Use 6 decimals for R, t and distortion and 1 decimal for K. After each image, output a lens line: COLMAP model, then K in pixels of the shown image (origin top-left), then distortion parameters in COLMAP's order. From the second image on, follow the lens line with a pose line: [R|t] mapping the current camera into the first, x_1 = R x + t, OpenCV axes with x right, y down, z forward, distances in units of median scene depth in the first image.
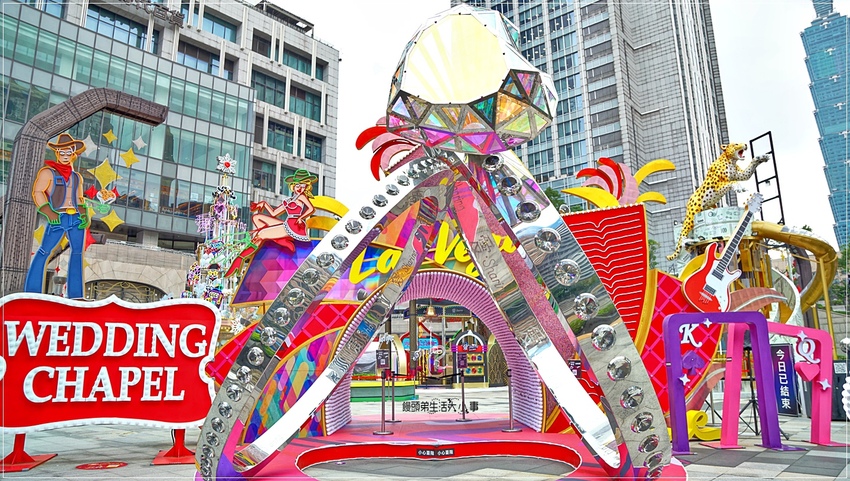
lens RADIAL K [[589.1, 0, 425.0], [0, 589.1, 240.5], [0, 0, 1]] dist [-0.135357, 0.102720]
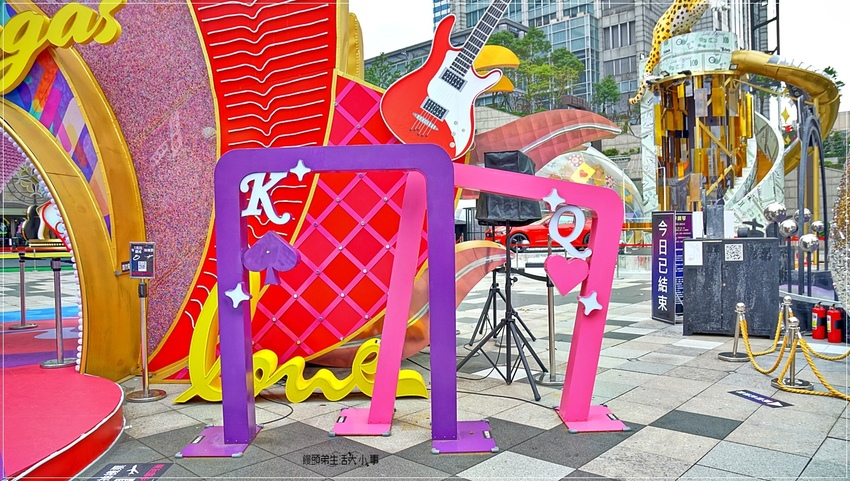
lens RADIAL K [[589.1, 0, 425.0], [0, 589.1, 240.5], [0, 0, 1]] dist [-0.135357, 0.102720]
pose [[0.998825, -0.001247, -0.048452, 0.199280], [0.012652, 0.971720, 0.235796, 0.029827], [0.046787, -0.236132, 0.970594, 0.180733]]
